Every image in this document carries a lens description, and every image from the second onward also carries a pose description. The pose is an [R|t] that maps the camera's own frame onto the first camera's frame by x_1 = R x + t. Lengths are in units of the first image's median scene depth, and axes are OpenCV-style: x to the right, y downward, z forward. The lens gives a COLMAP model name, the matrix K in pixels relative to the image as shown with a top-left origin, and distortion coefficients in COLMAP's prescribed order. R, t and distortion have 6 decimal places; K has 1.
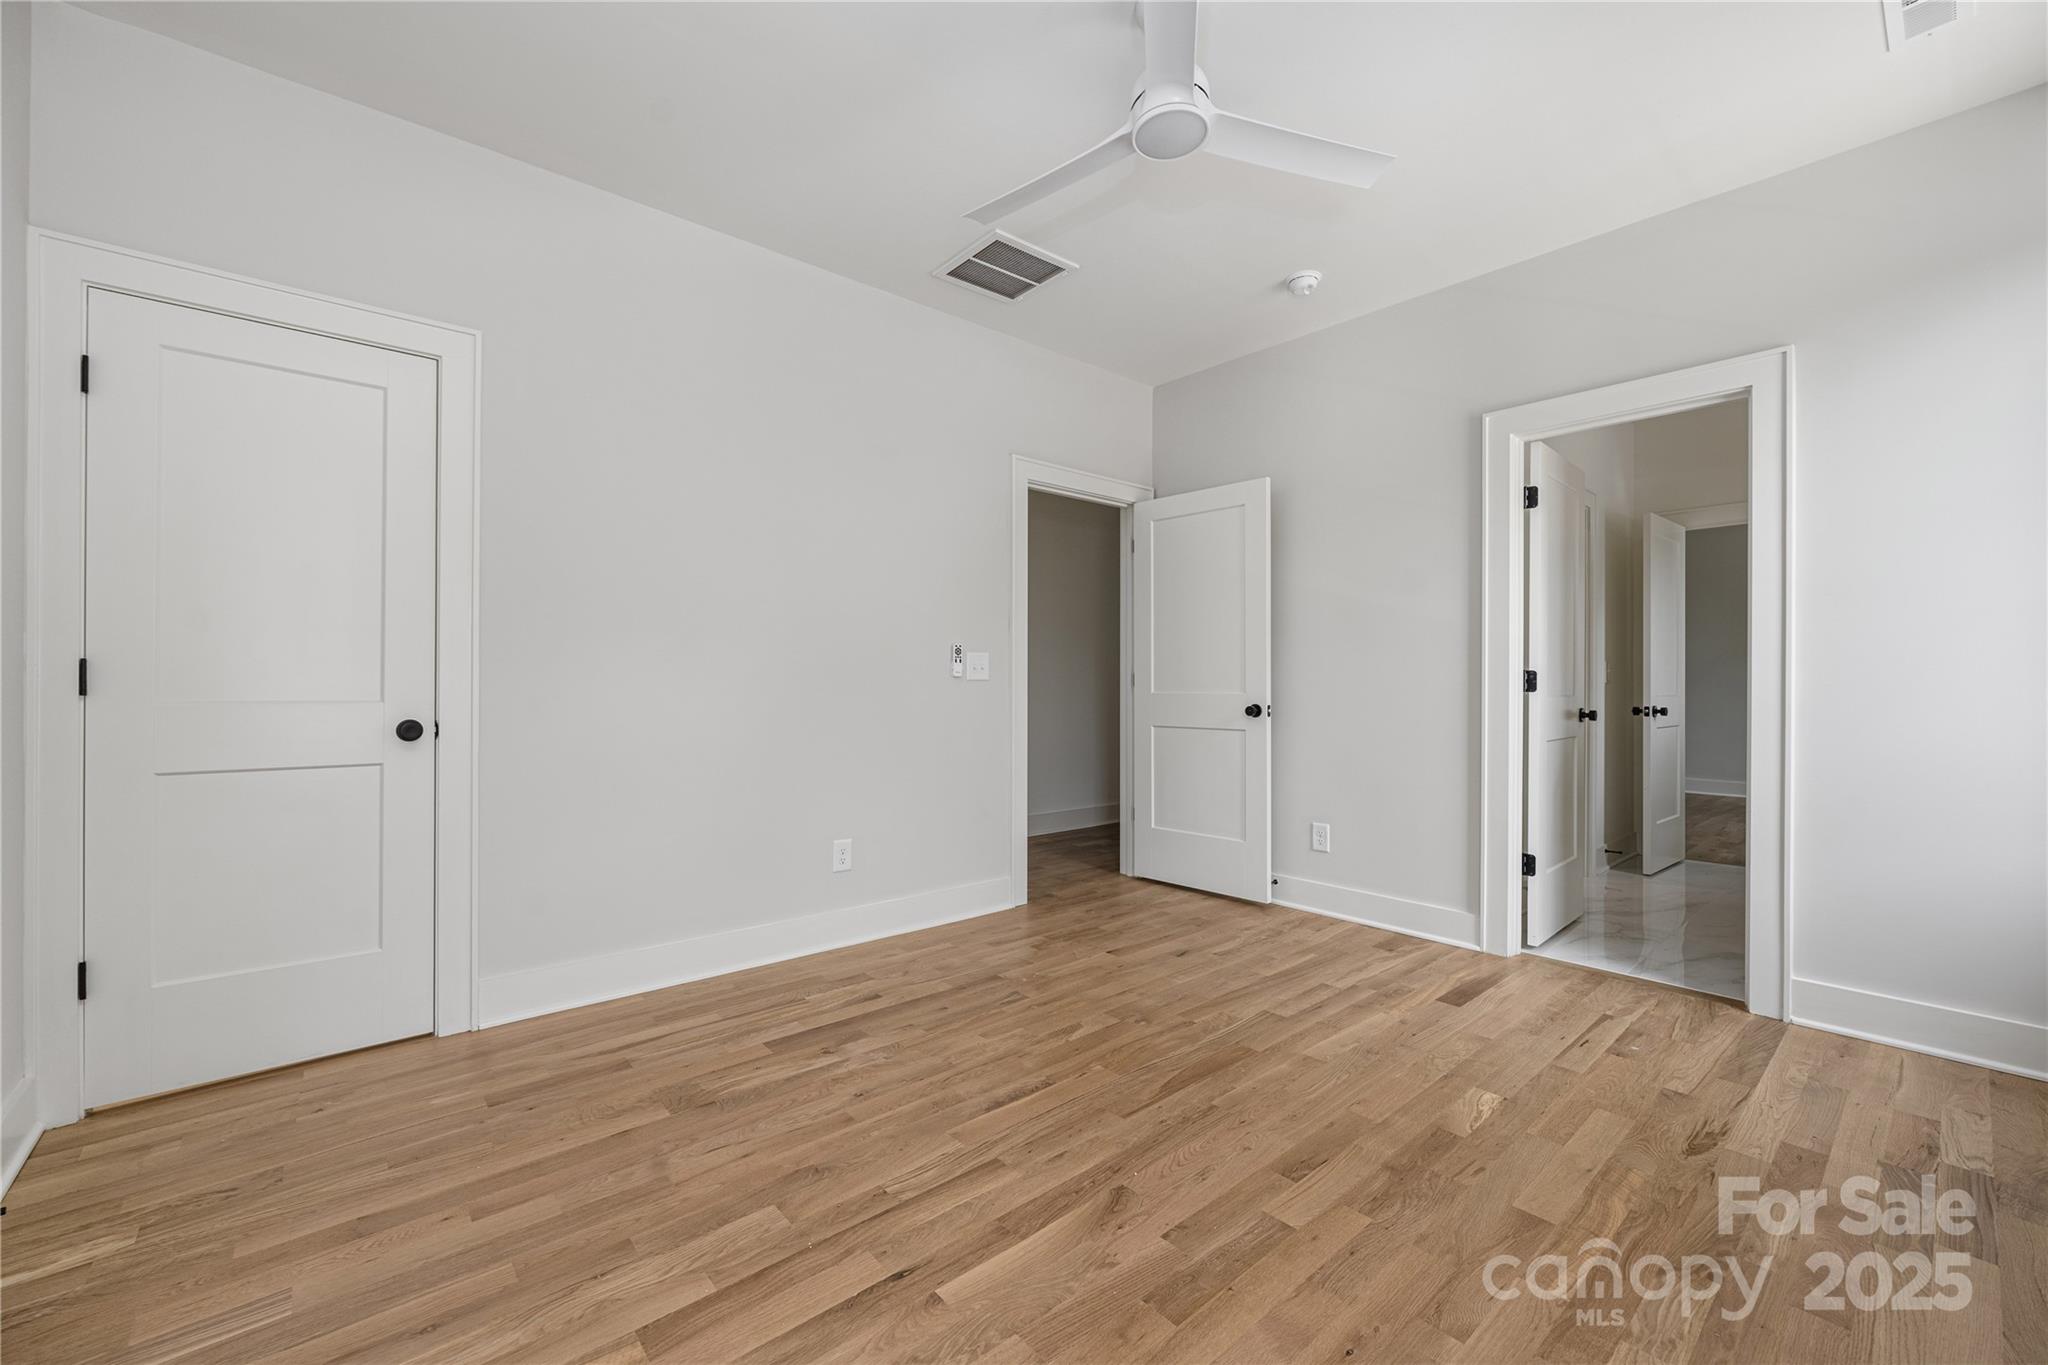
lens RADIAL K [[822.5, 0, 1021.4], [0, 822.5, 687.7], [0, 0, 1]] dist [-0.004010, -0.000303]
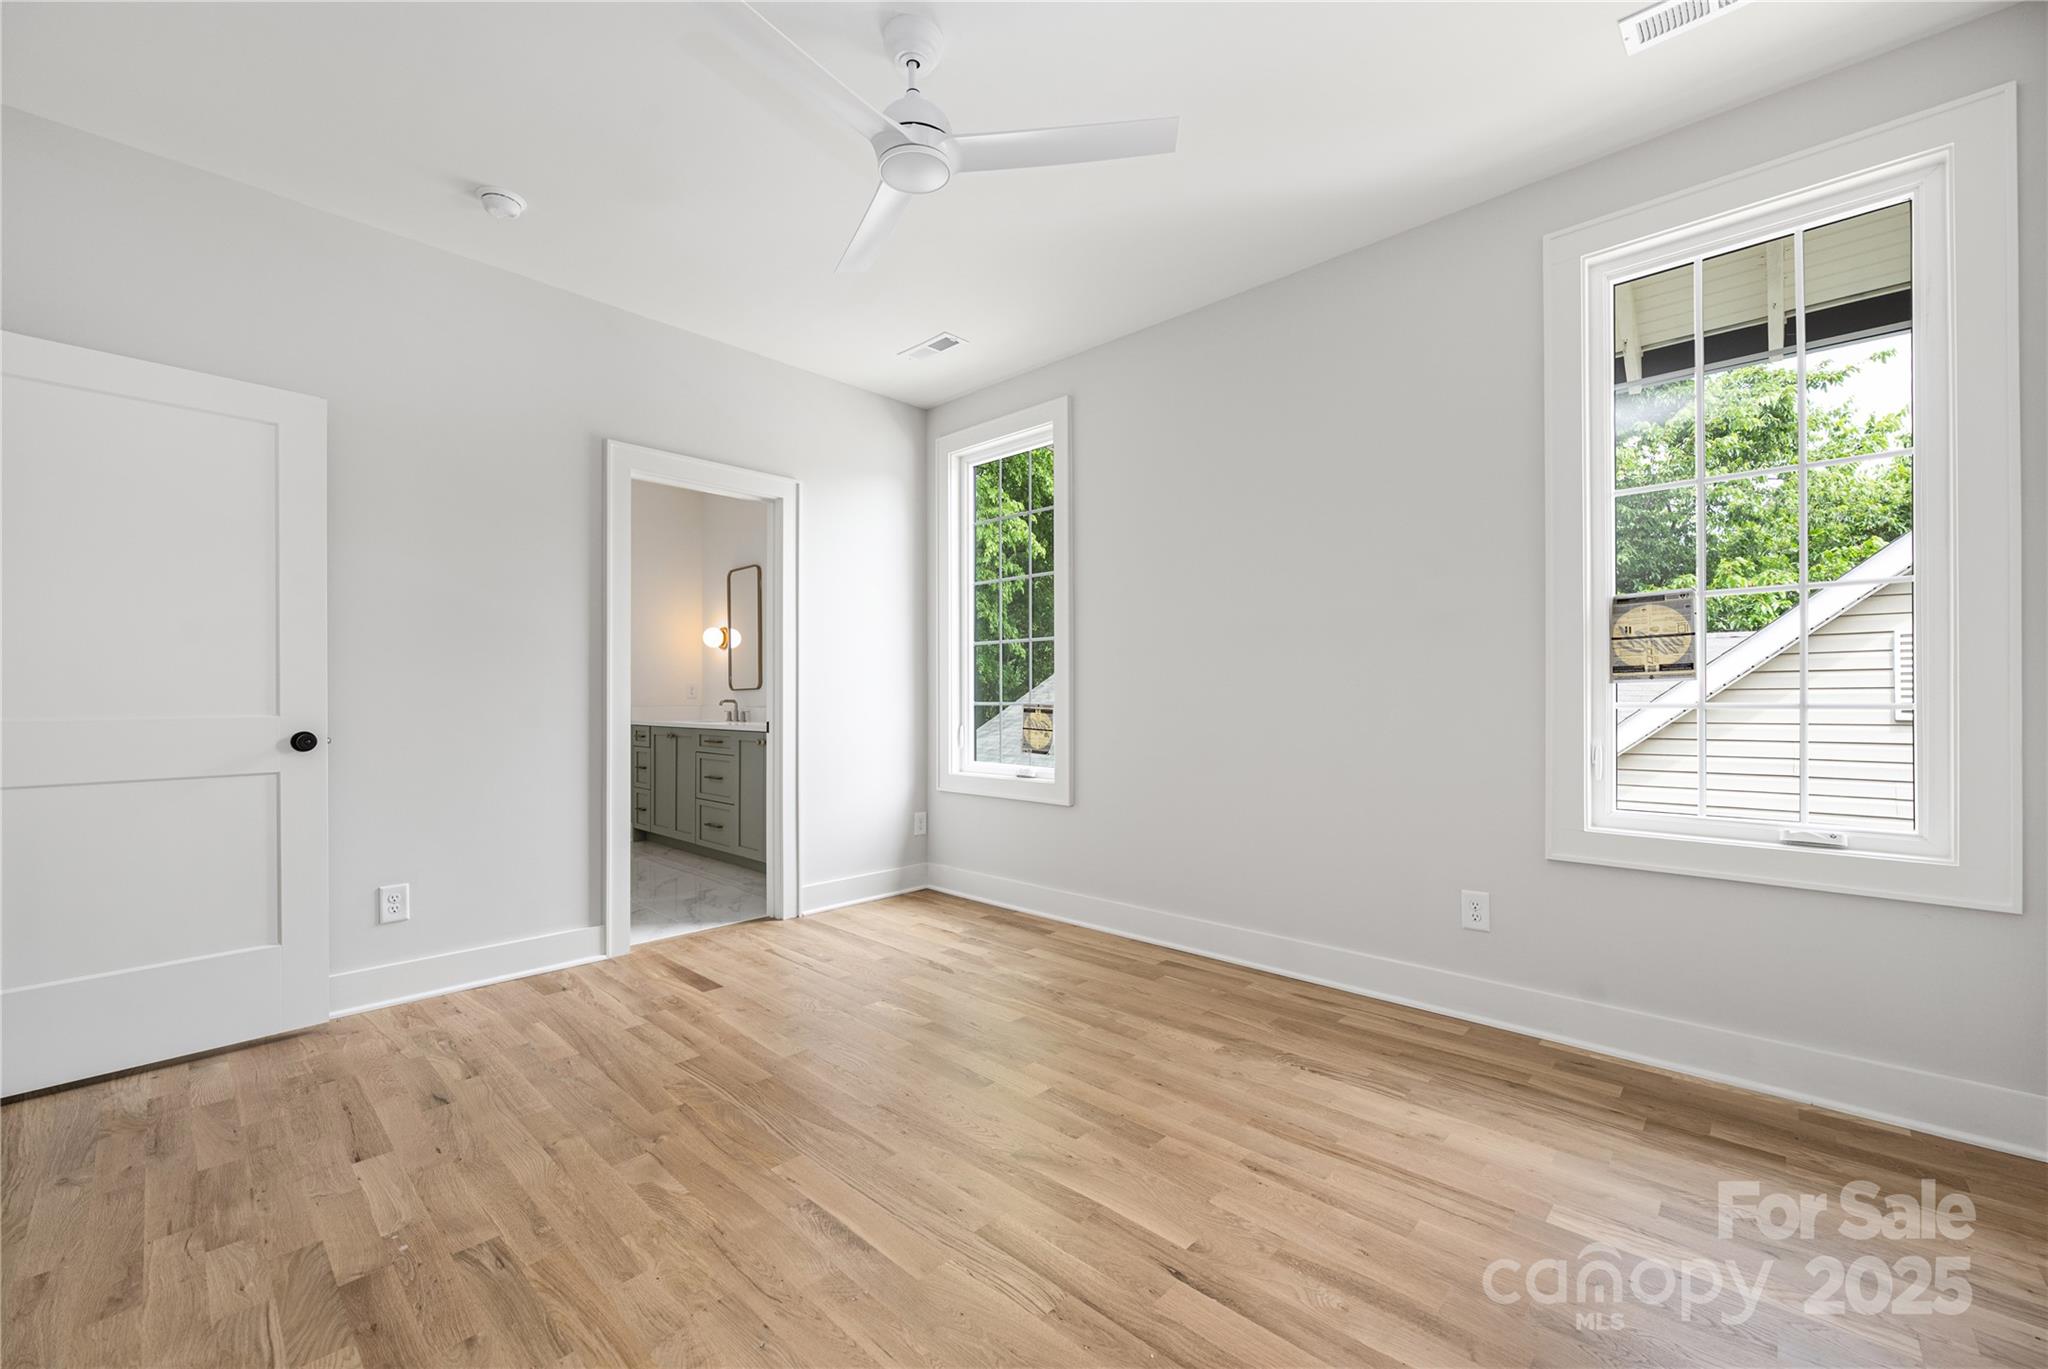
lens RADIAL K [[826.6, 0, 1027.2], [0, 826.6, 688.2], [0, 0, 1]] dist [-0.003035, -0.000224]
pose [[-0.107963, 0.009243, 0.994112, -0.608096], [0.006423, 0.999942, -0.008600, -0.006041], [-0.994134, 0.005457, -0.108016, 0.676440]]
